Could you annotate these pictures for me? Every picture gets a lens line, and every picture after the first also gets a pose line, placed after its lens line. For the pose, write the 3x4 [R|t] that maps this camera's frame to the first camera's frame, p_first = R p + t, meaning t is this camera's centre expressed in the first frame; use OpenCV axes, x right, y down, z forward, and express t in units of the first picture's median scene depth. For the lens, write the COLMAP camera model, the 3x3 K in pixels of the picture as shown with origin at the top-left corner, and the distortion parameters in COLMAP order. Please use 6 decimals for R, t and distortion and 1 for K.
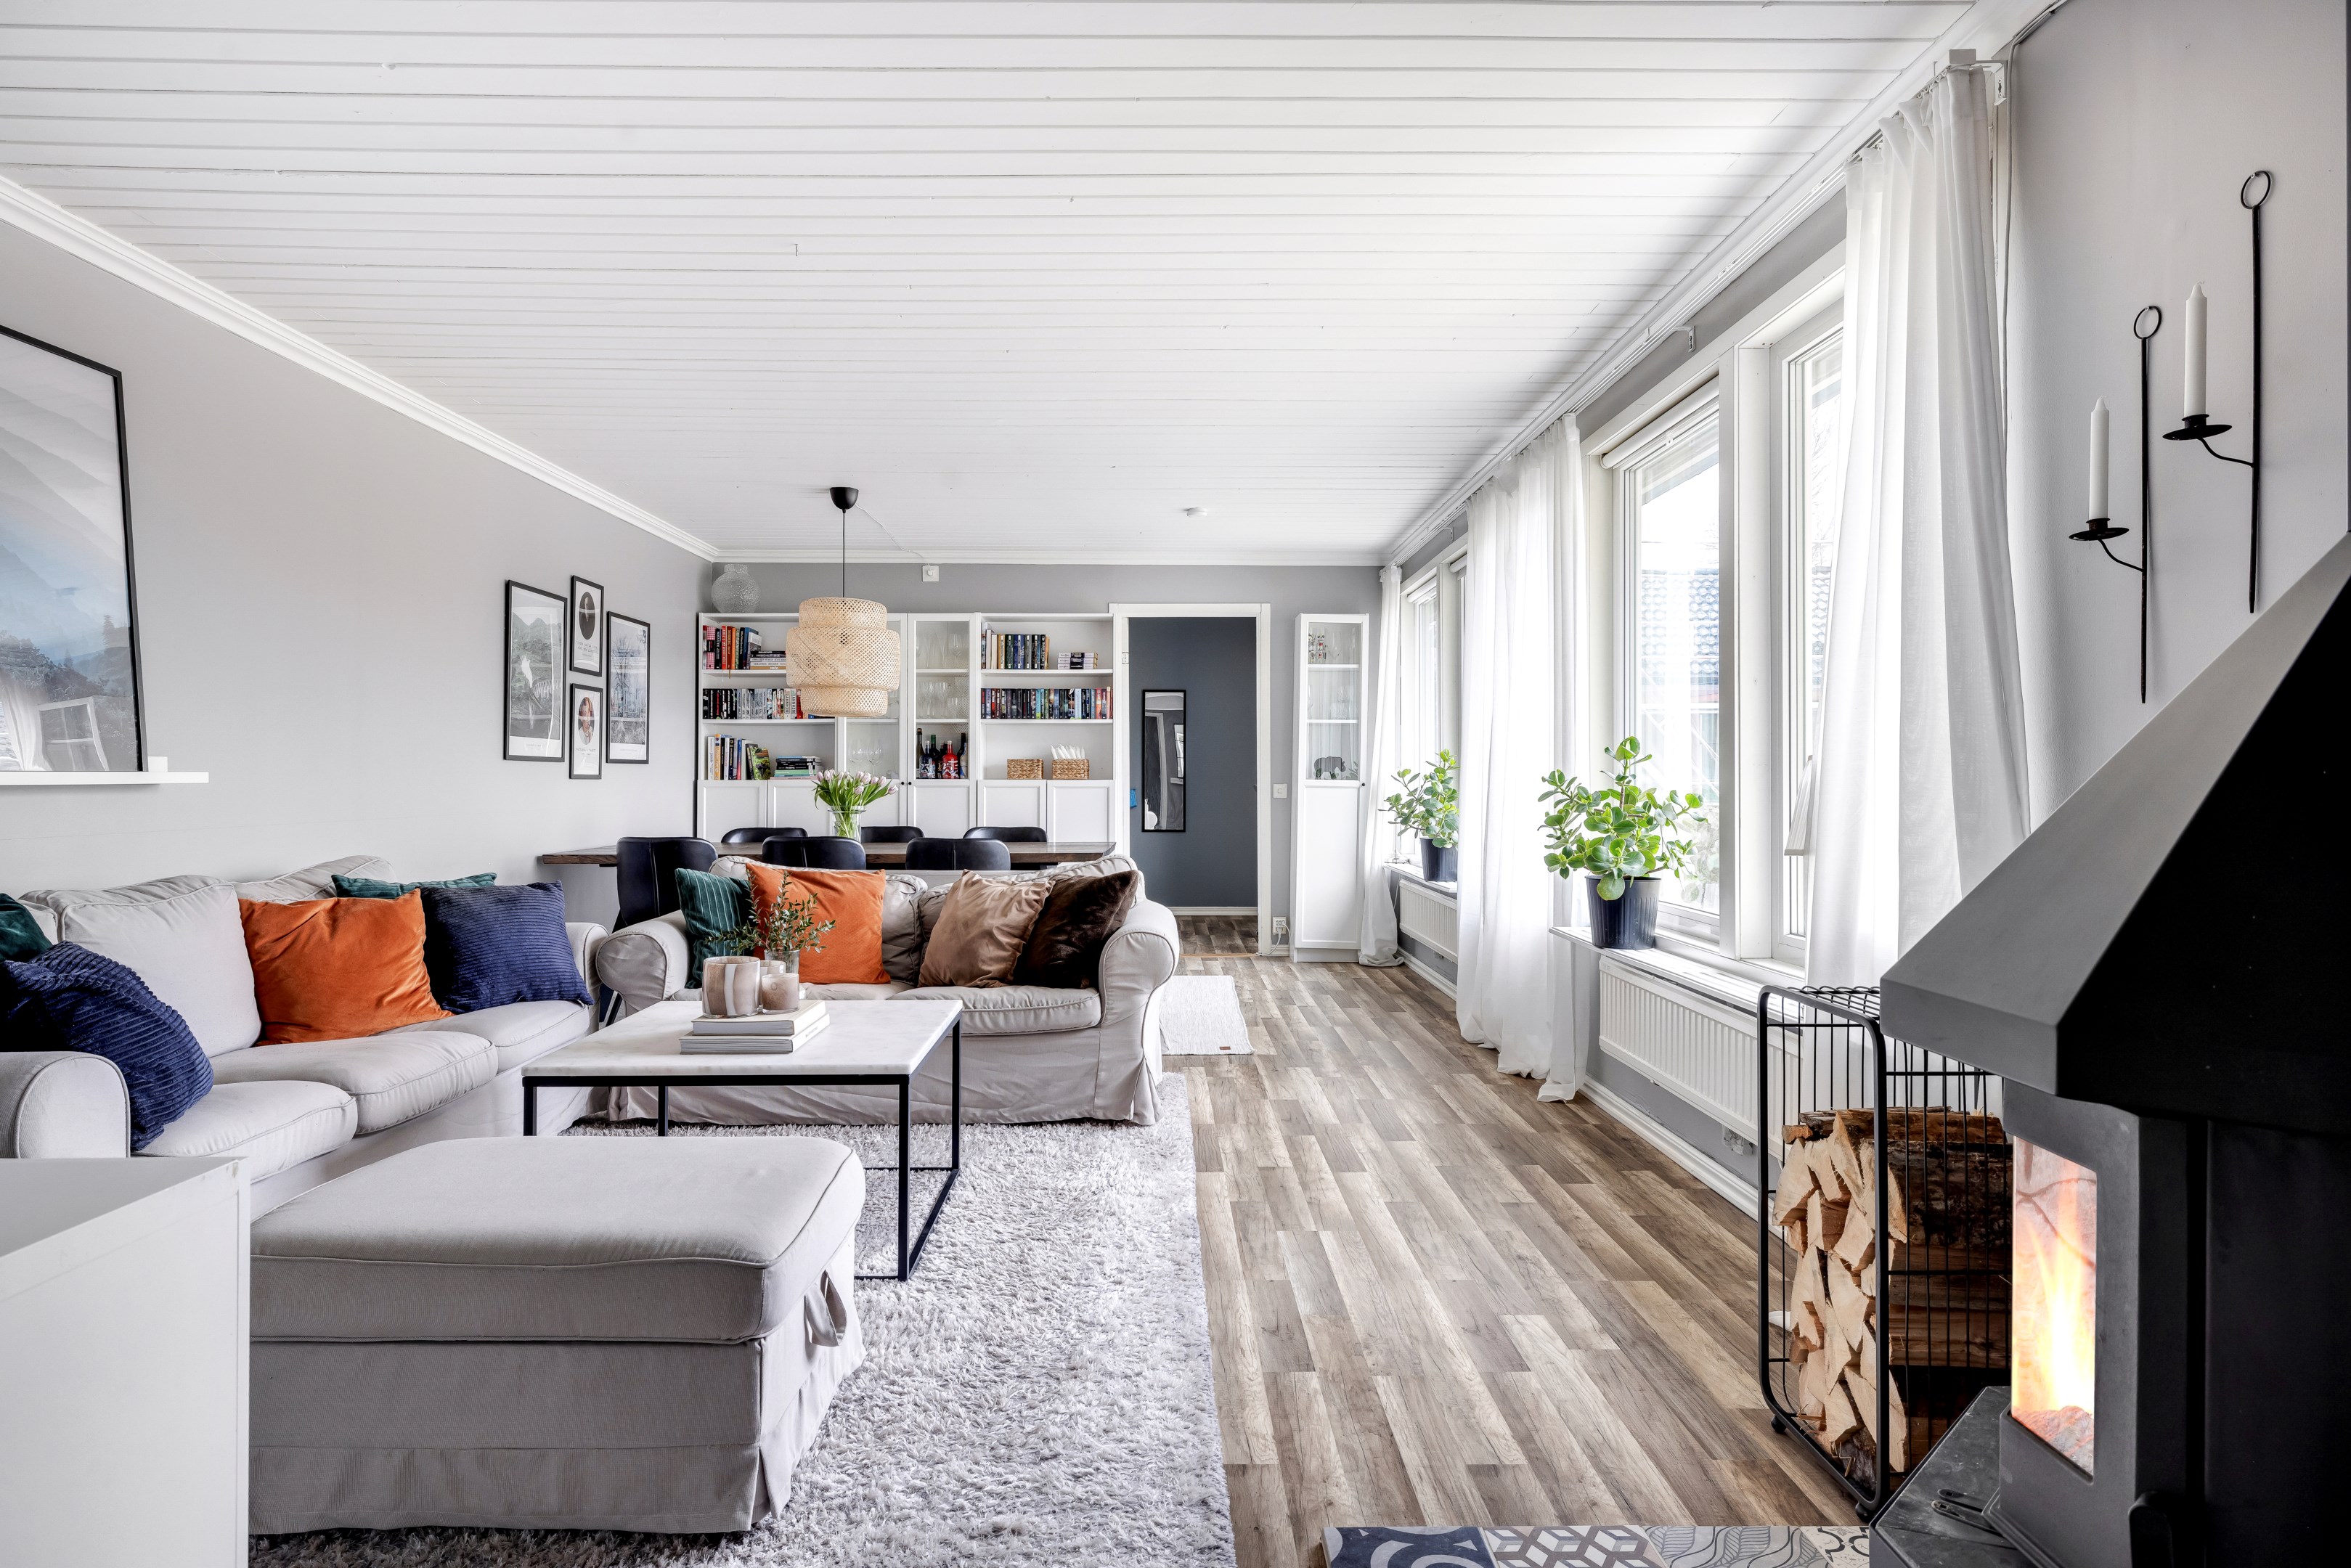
lens RADIAL K [[1348.0, 0, 1173.4], [0, 1348.0, 776.7], [0, 0, 1]] dist [0.005149, 0.000947]
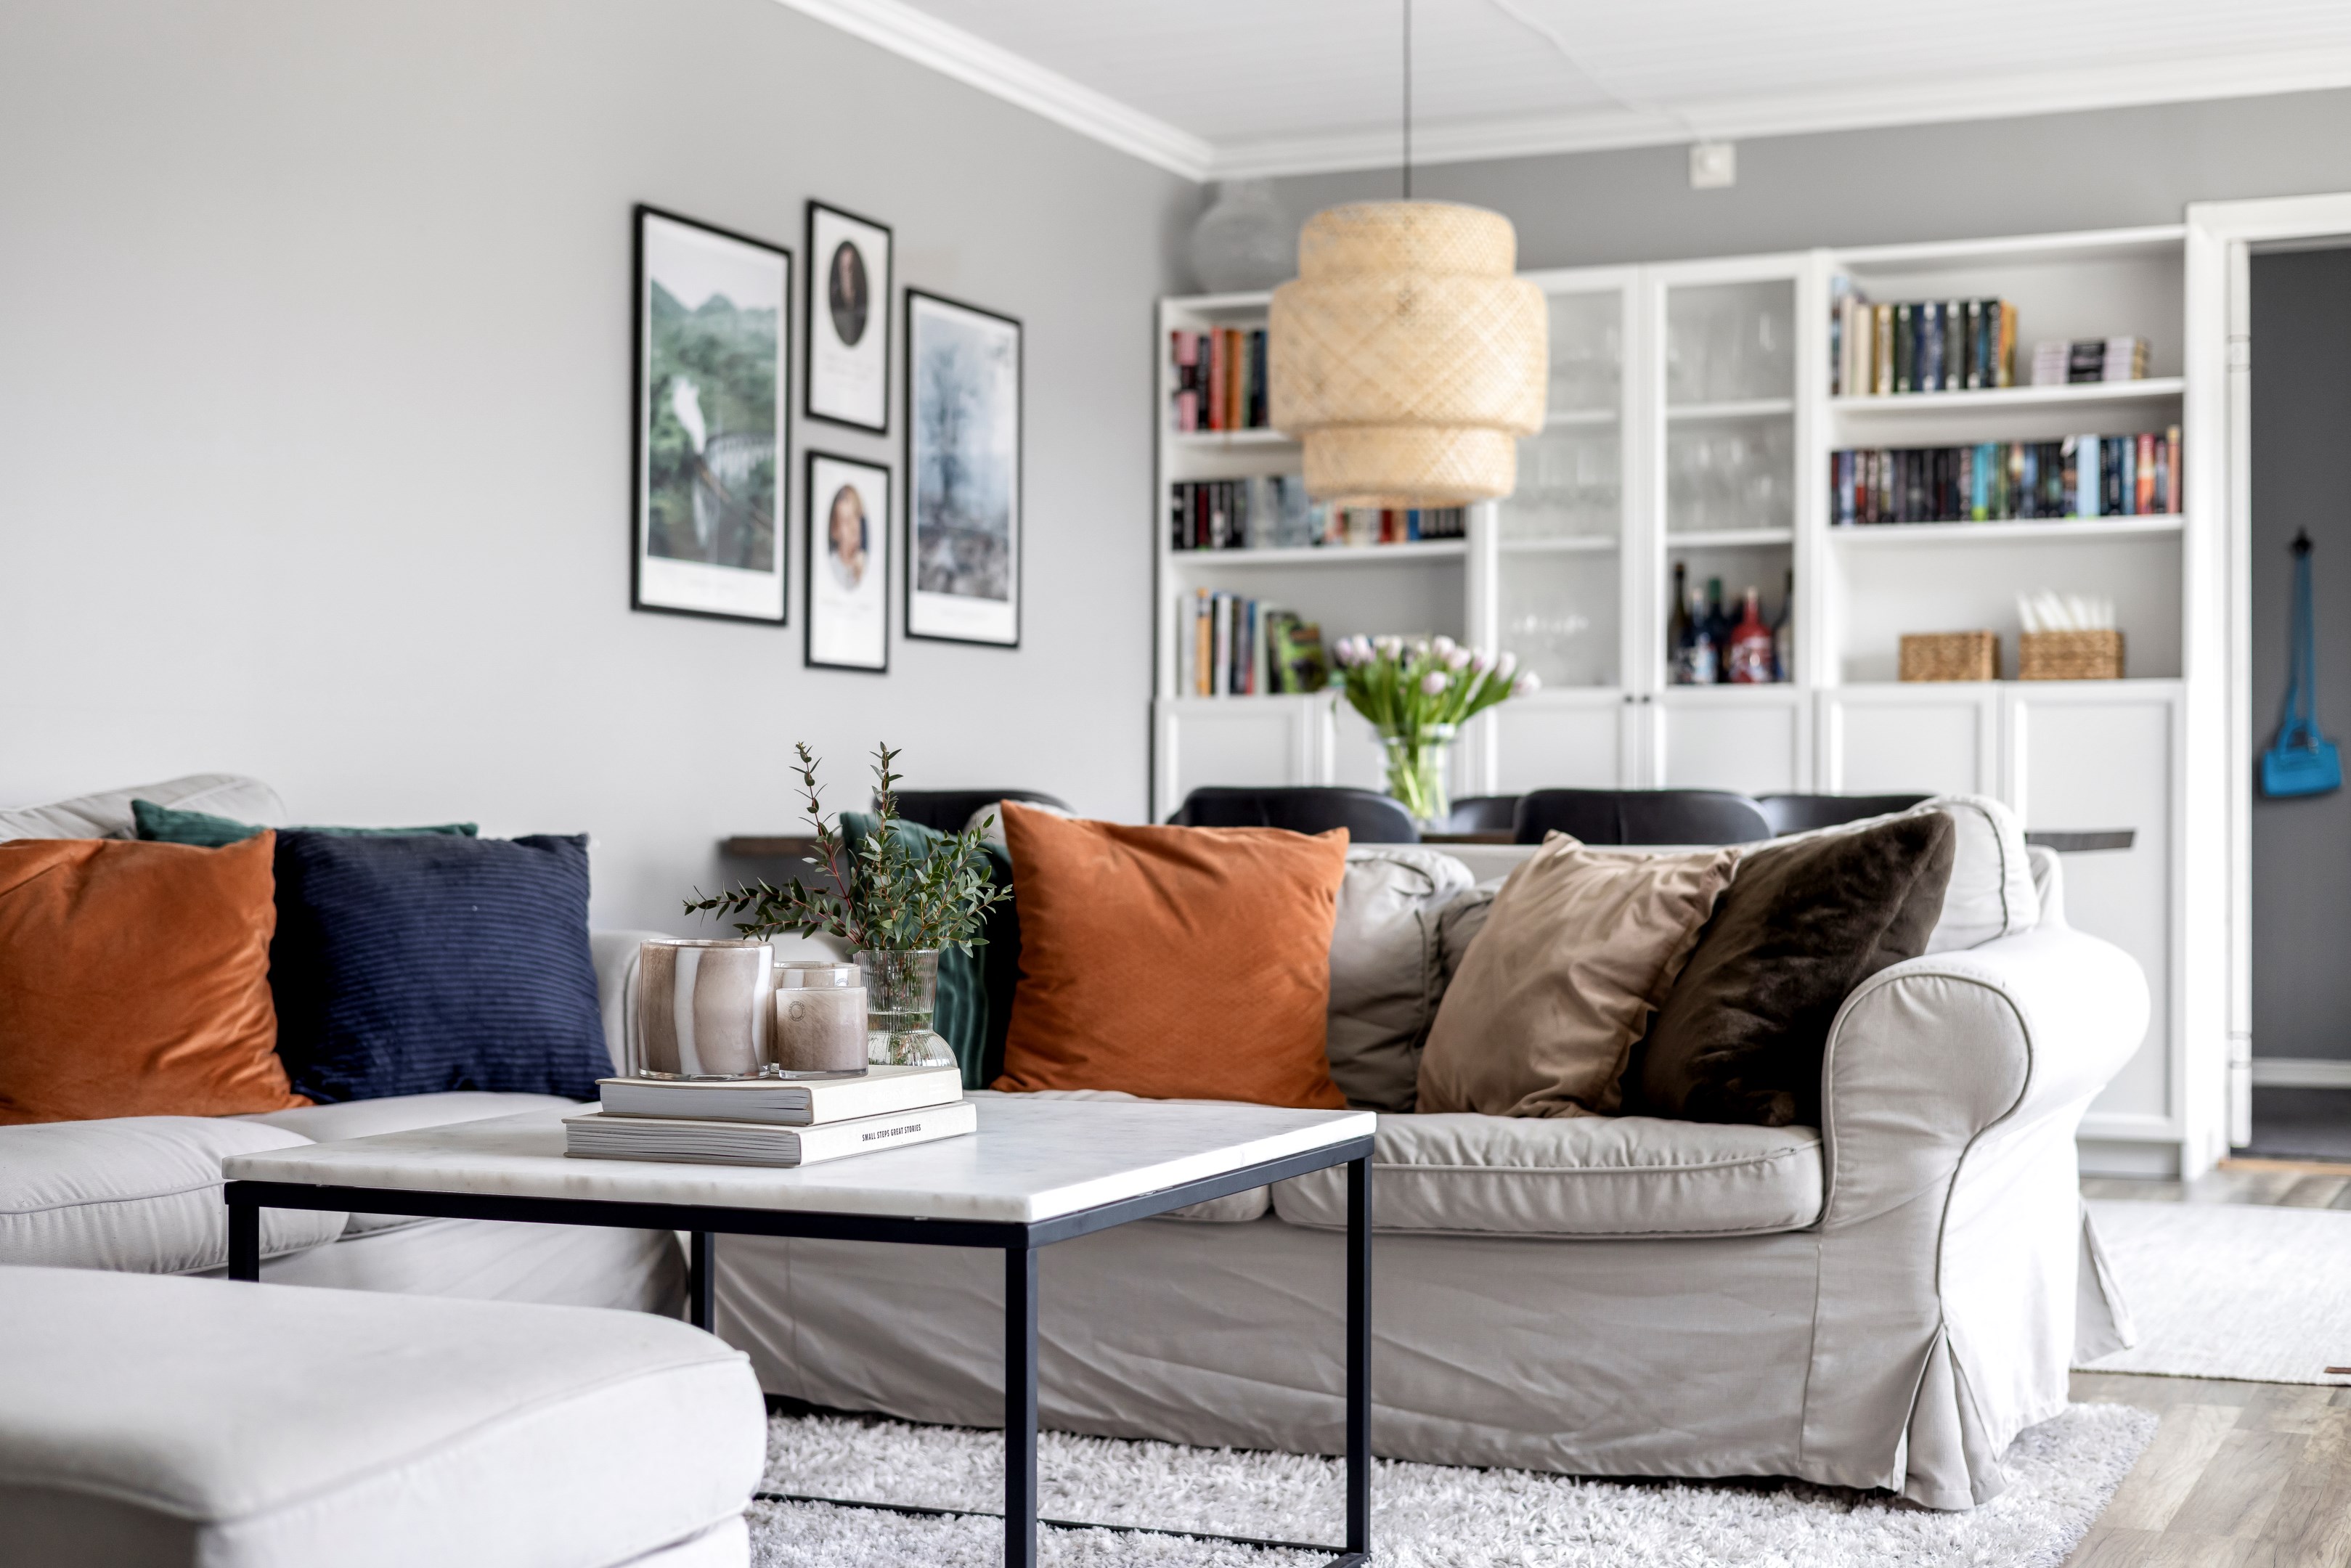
lens RADIAL K [[3334.8, 0, 1169.9], [0, 3334.8, 883.4], [0, 0, 1]] dist [0.006203, -0.024314]
pose [[0.908130, 0.006739, -0.418634, 0.162996], [0.002325, 0.999774, 0.021138, 0.072146], [0.418682, -0.020169, 0.907909, 0.110331]]
